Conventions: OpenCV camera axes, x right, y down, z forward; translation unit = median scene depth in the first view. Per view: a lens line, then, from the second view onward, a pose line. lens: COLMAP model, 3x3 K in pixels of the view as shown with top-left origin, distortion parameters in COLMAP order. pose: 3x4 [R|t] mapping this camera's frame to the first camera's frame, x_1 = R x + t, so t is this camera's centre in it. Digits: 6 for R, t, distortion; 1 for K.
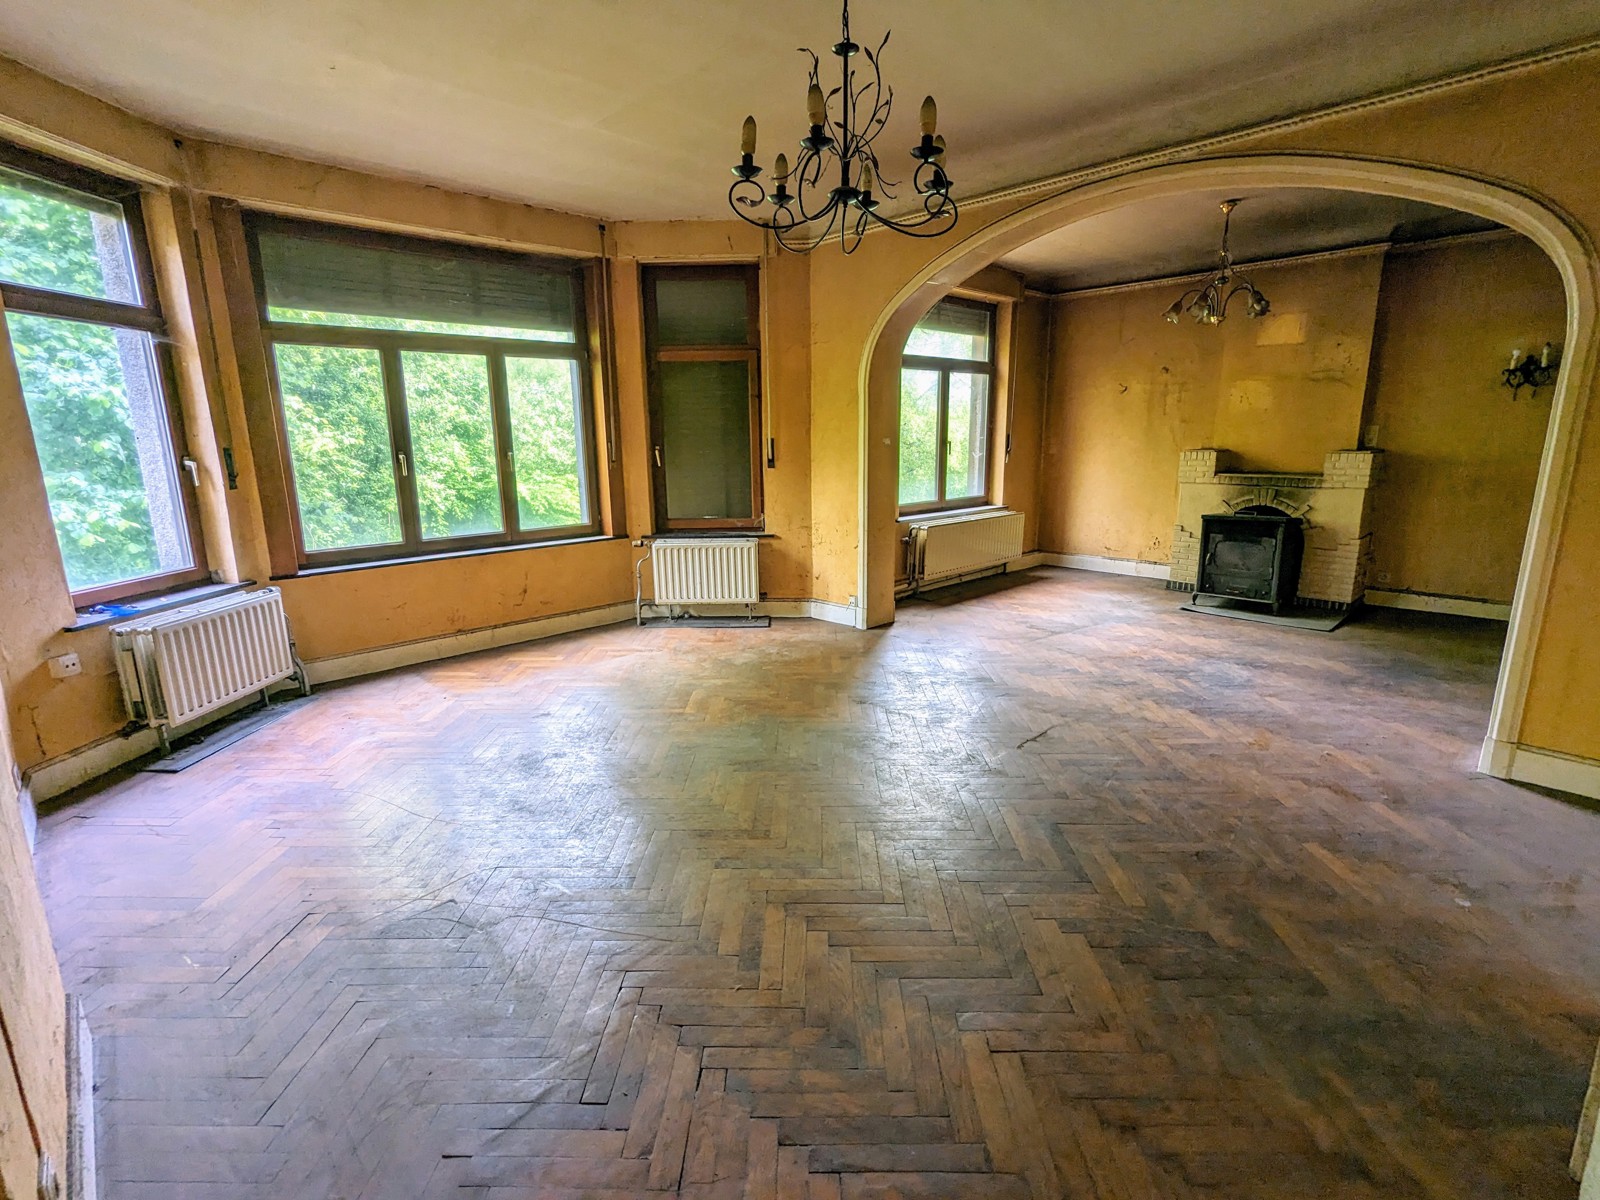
lens RADIAL K [[756.6, 0, 796.7], [0, 756.6, 598.1], [0, 0, 1]] dist [-0.009360, 0.006106]
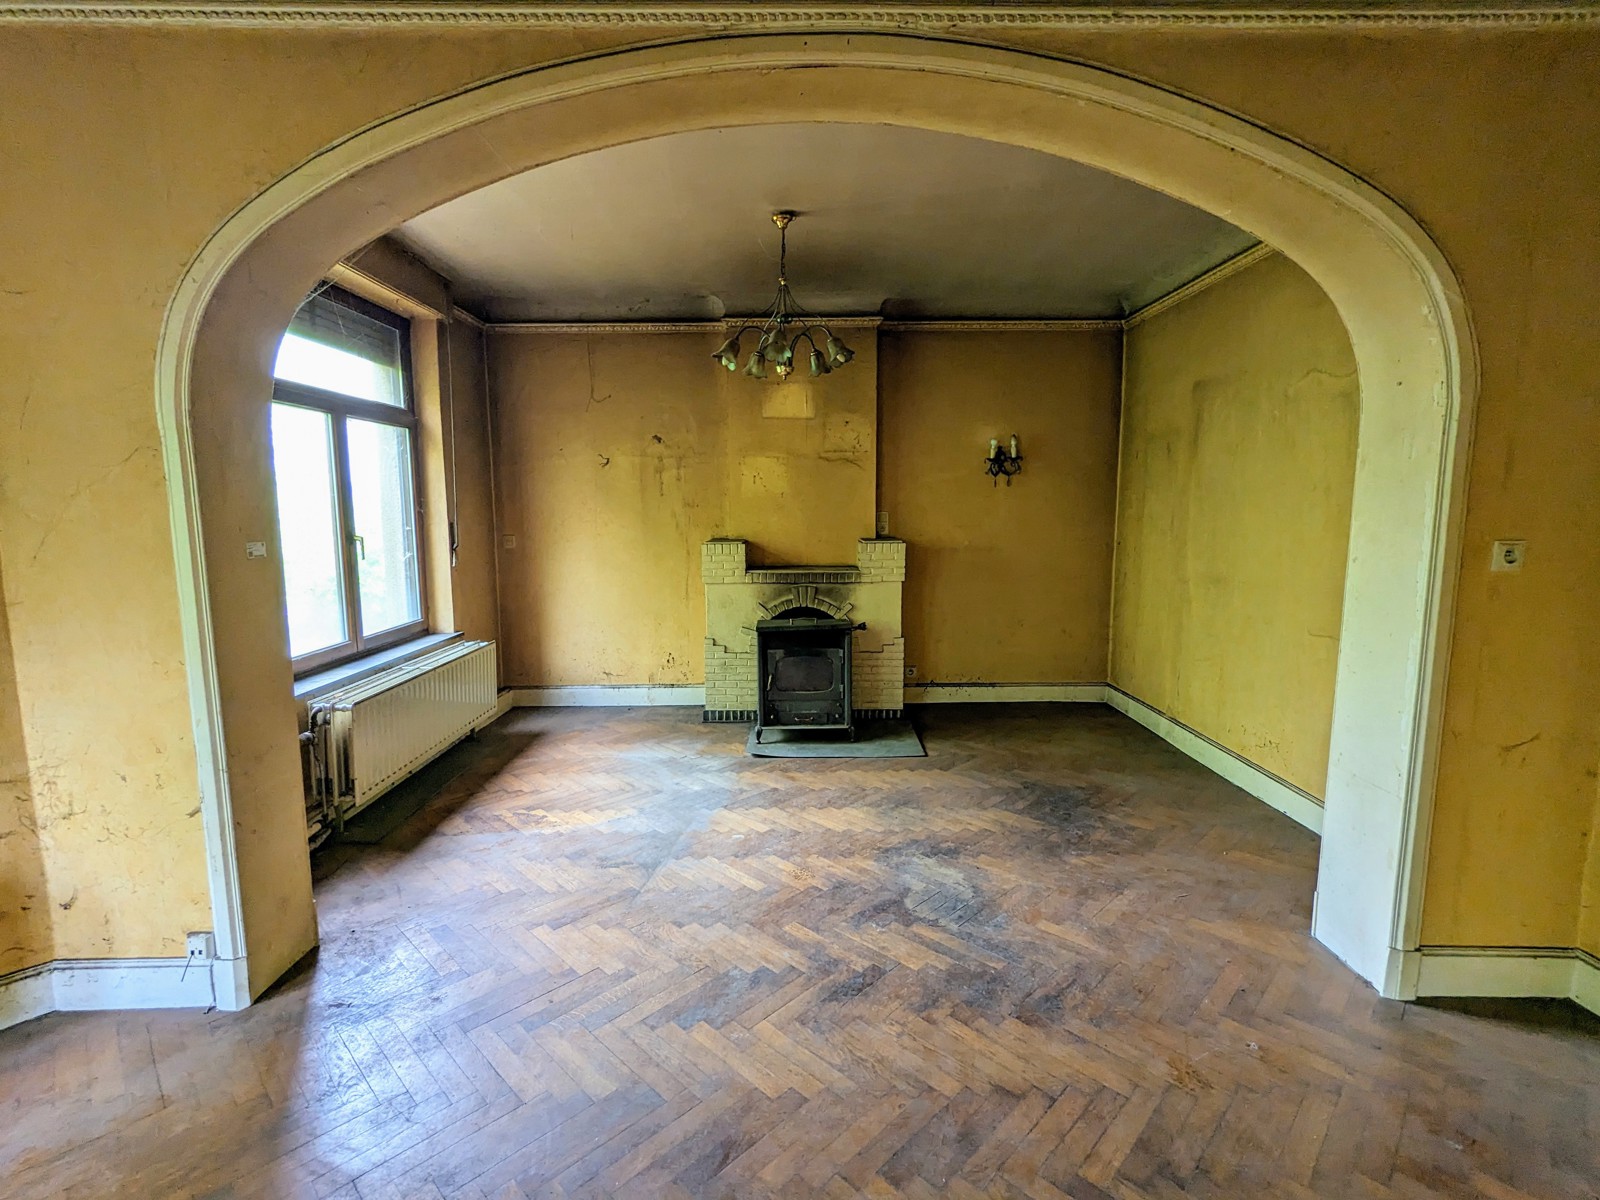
lens RADIAL K [[756.6, 0, 796.7], [0, 756.6, 598.1], [0, 0, 1]] dist [-0.009360, 0.006106]
pose [[0.688882, -0.080799, 0.720356, 0.018597], [0.153024, 0.987582, -0.035565, -0.106940], [-0.708537, 0.134732, 0.692692, 0.444781]]
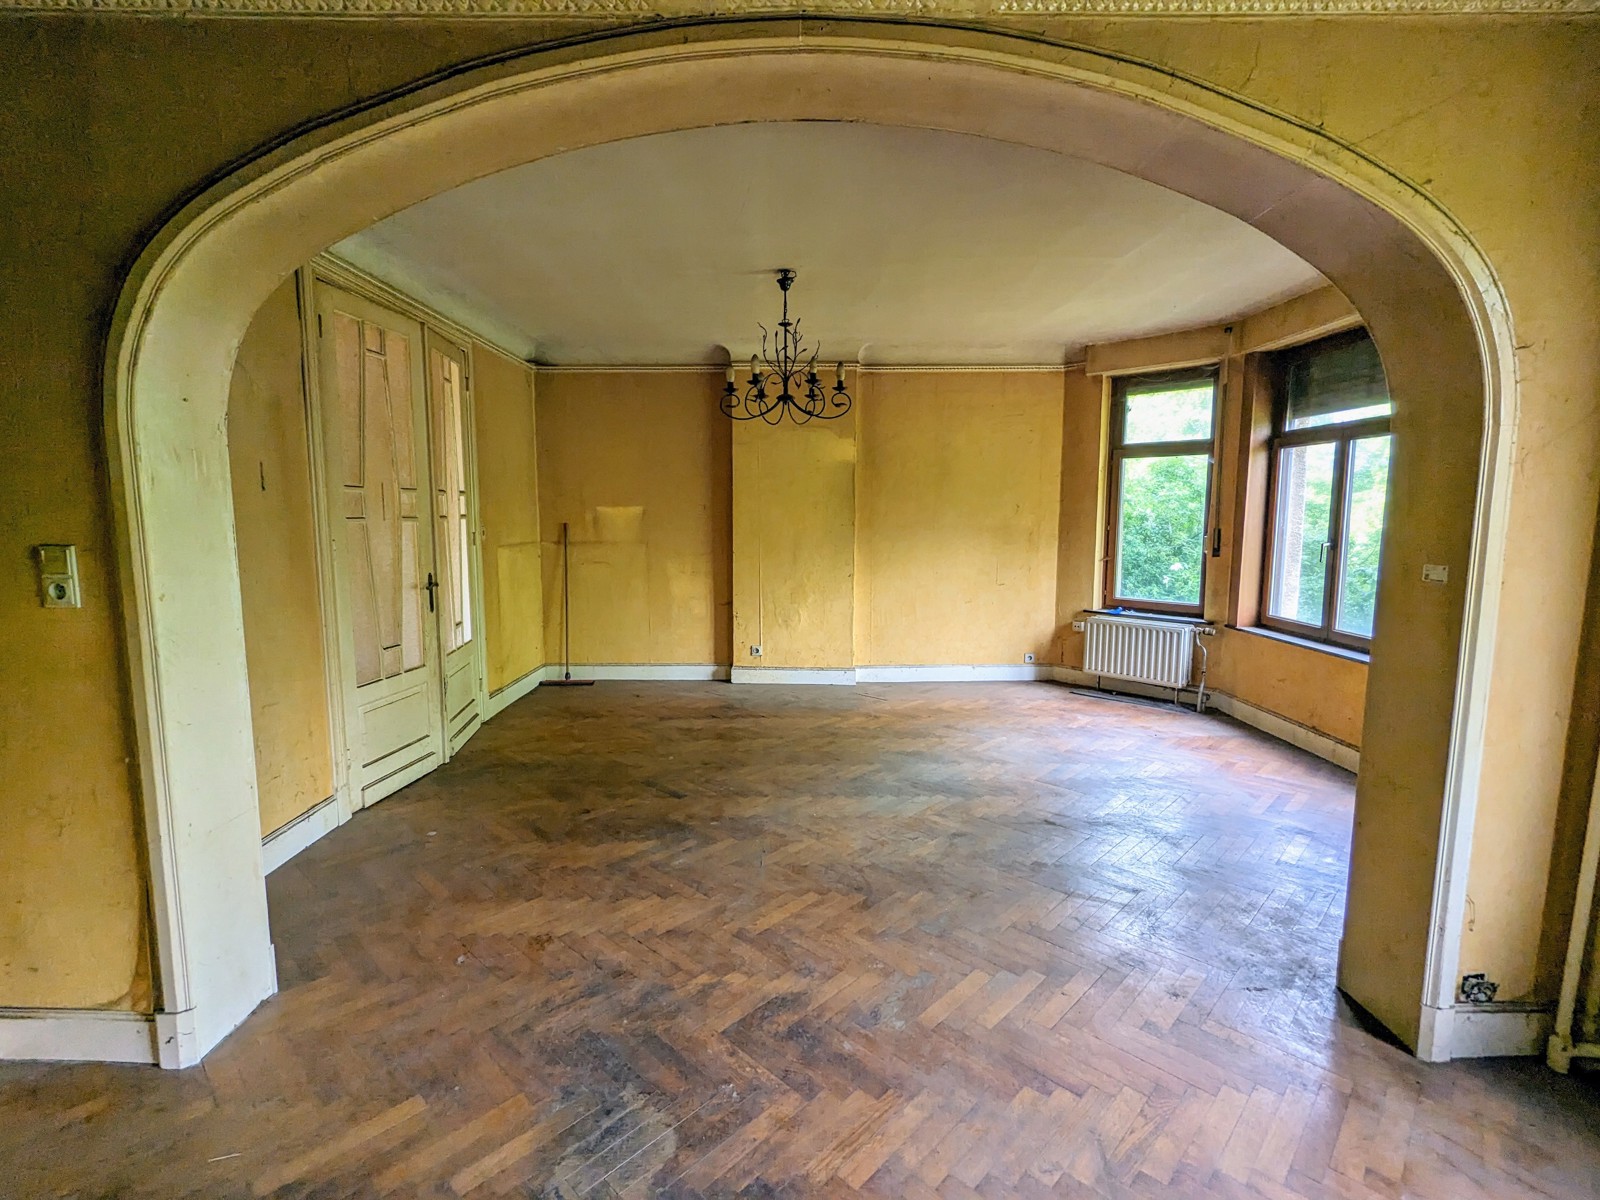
lens RADIAL K [[756.6, 0, 796.7], [0, 756.6, 598.1], [0, 0, 1]] dist [-0.009360, 0.006106]
pose [[-0.682947, 0.096269, -0.724097, 0.558030], [-0.151326, 0.951127, 0.269179, -0.224584], [0.714622, 0.293410, -0.635001, 0.914711]]
